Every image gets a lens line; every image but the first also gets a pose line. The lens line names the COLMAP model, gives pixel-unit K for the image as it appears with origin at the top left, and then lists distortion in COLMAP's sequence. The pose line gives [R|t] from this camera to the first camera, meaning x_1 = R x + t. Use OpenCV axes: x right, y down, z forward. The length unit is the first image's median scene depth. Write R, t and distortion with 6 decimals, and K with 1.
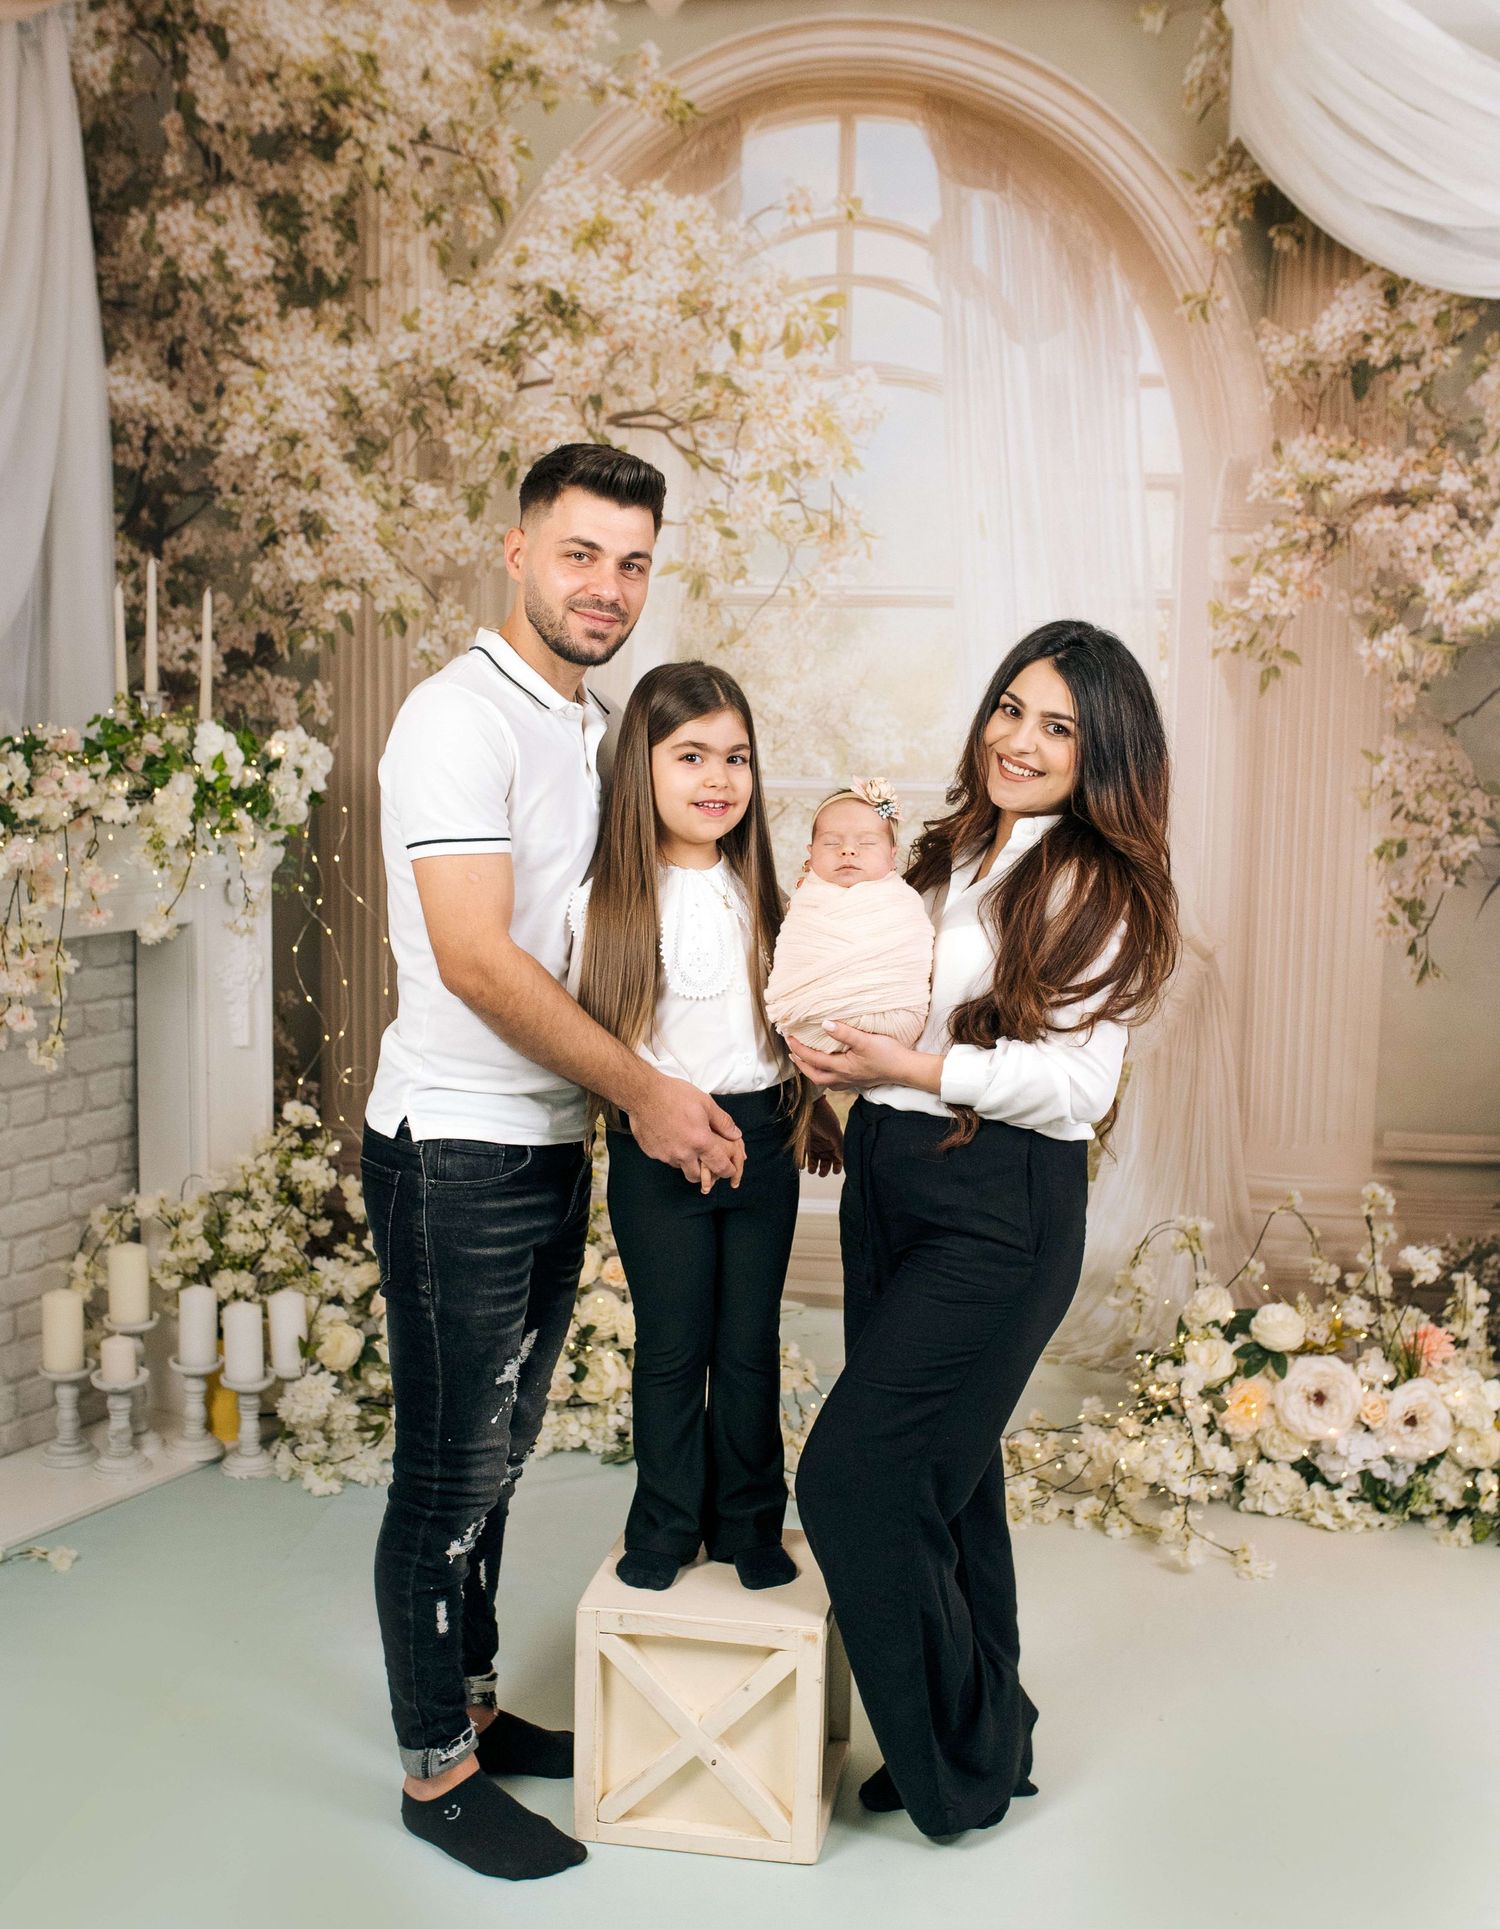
lens RADIAL K [[2209.1, 0, 761.2], [0, 2209.1, 967.0], [0, 0, 1]] dist [-0.039414, 0.000000]
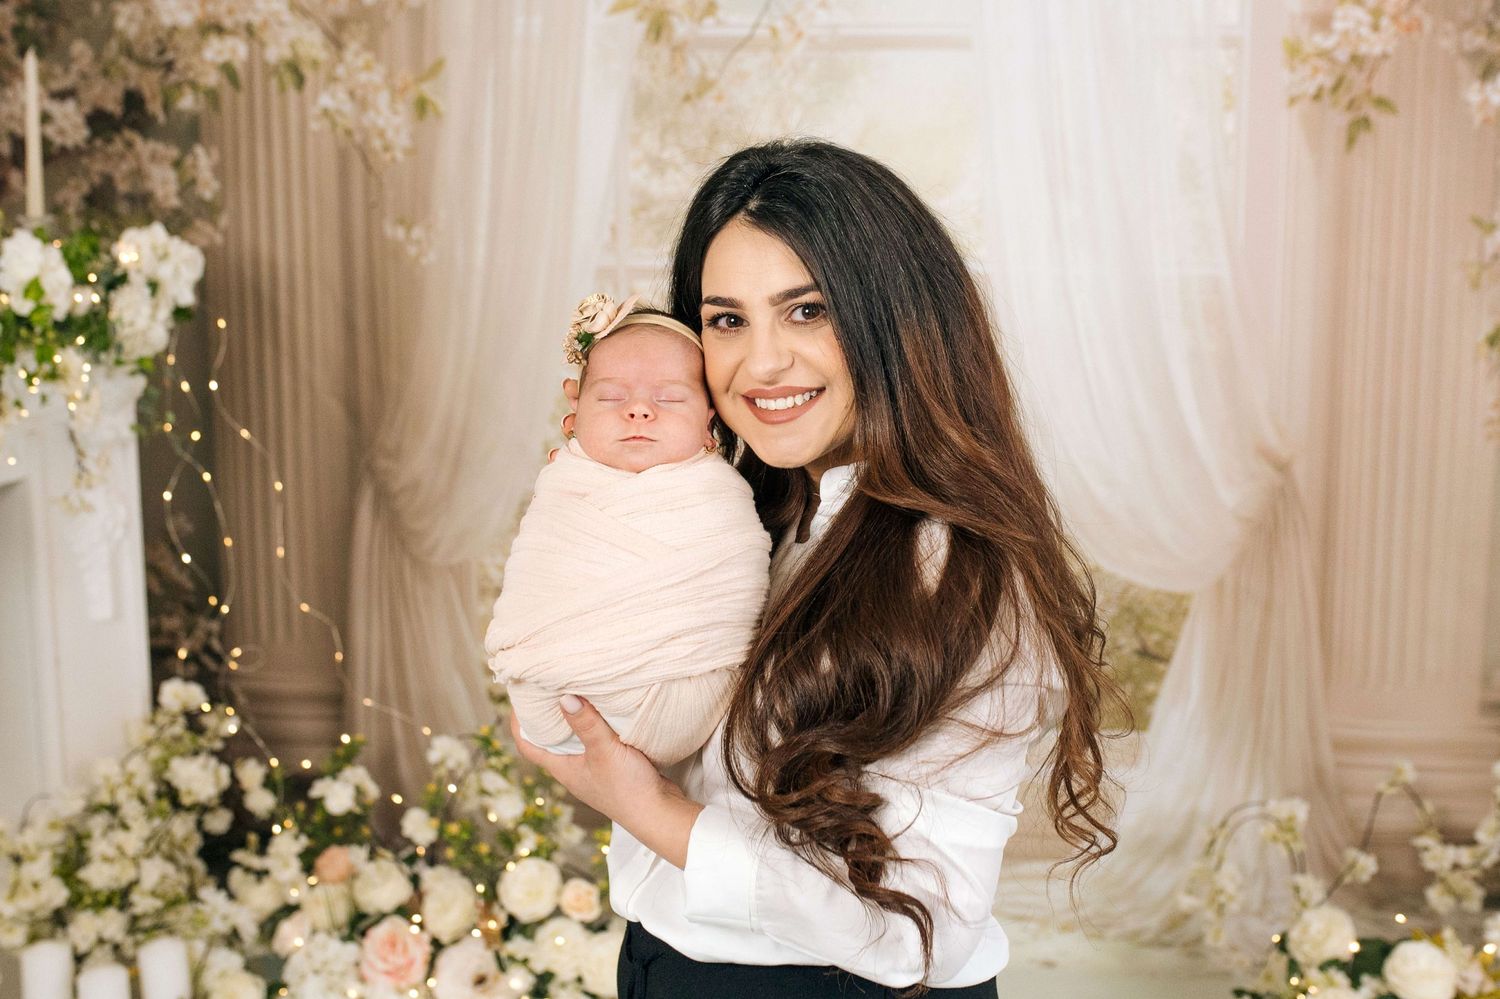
lens RADIAL K [[1840.7, 0, 763.7], [0, 1840.7, 344.0], [0, 0, 1]] dist [-0.037204, 0.000000]
pose [[0.999065, -0.022602, 0.036848, -0.017543], [0.021304, 0.999151, 0.035256, -0.079382], [-0.037614, -0.034438, 0.998699, 0.318355]]
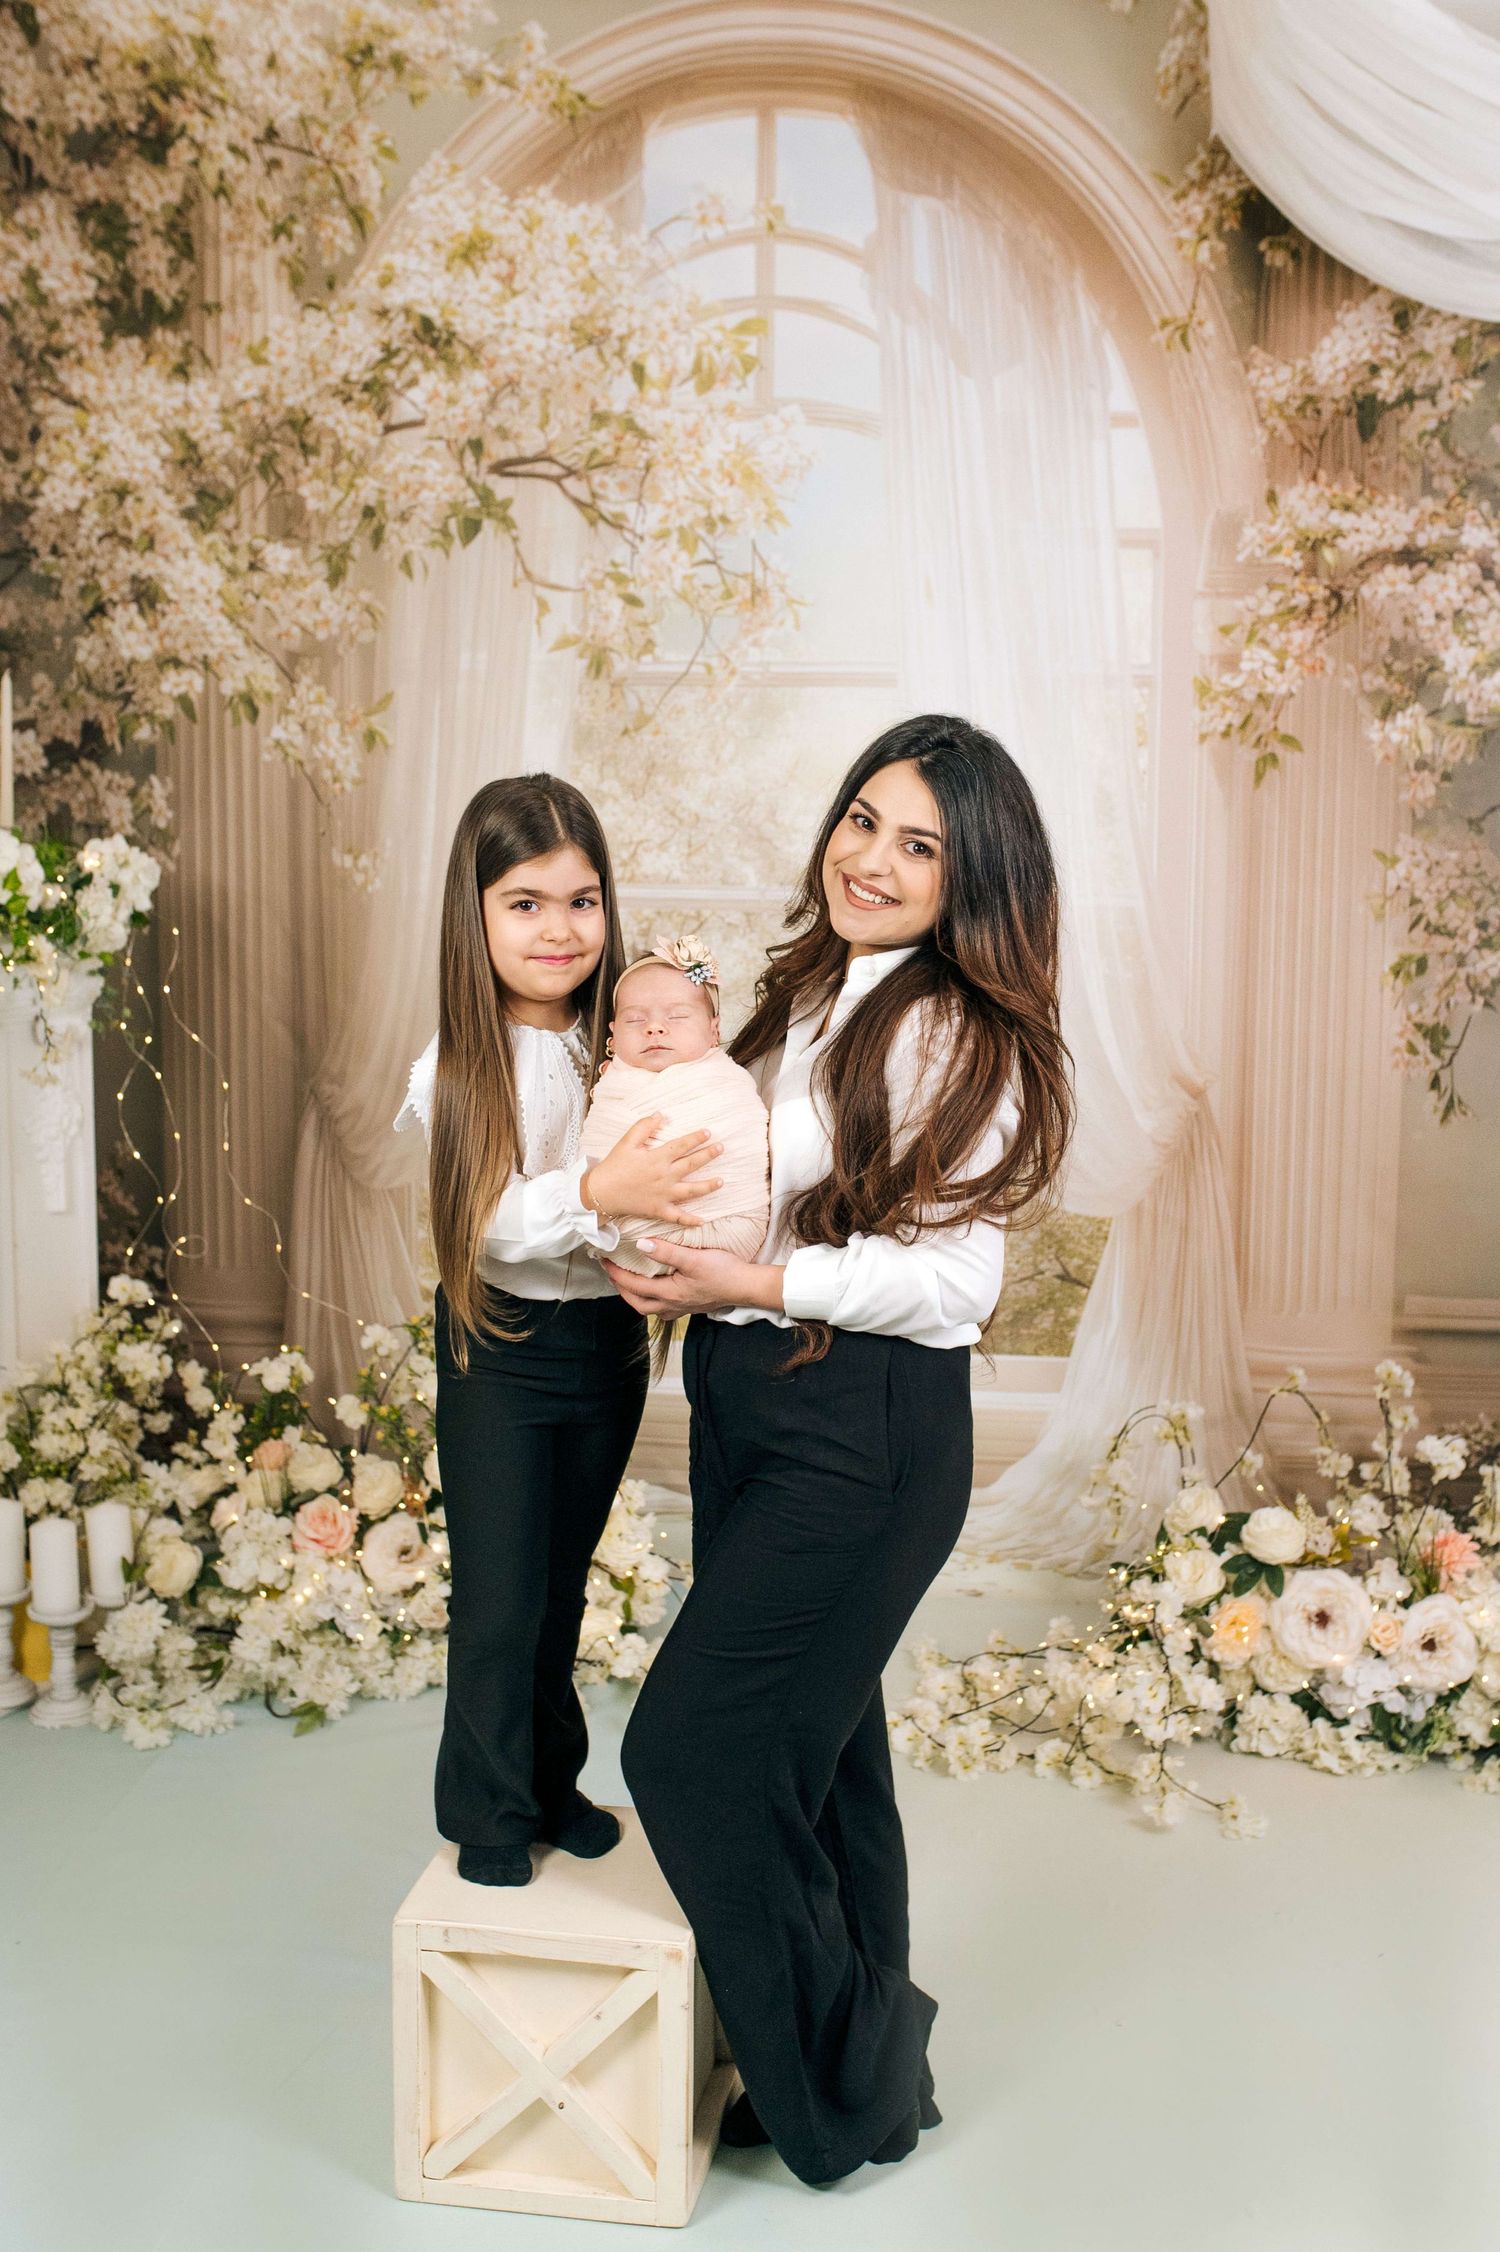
lens RADIAL K [[2477.4, 0, 835.4], [0, 2477.4, 1061.4], [0, 0, 1]] dist [-0.041260, 0.000000]
pose [[0.999646, -0.009363, 0.024885, 0.038342], [0.009369, 0.999956, -0.000120, -0.018203], [-0.024883, 0.000353, 0.999690, 0.044864]]
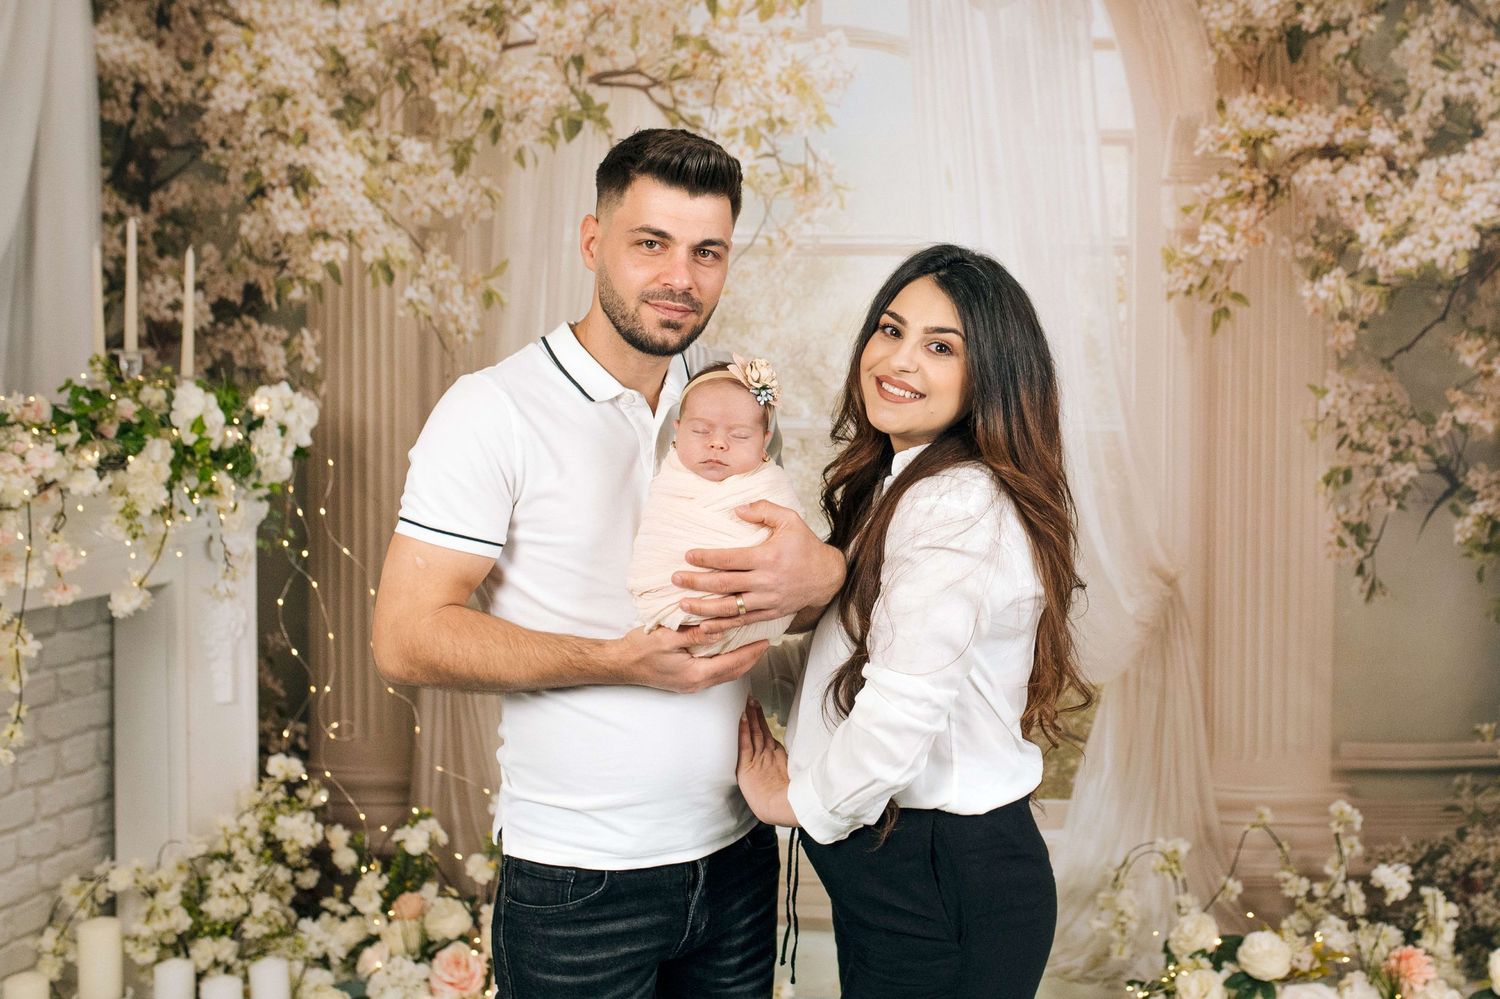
lens RADIAL K [[1860.3, 0, 918.6], [0, 1860.3, 355.3], [0, 0, 1]] dist [-0.034705, 0.000000]
pose [[0.993583, -0.014689, 0.112151, -0.015691], [0.024102, 0.996255, -0.083042, -0.041438], [-0.110511, 0.085212, 0.990215, 0.123564]]
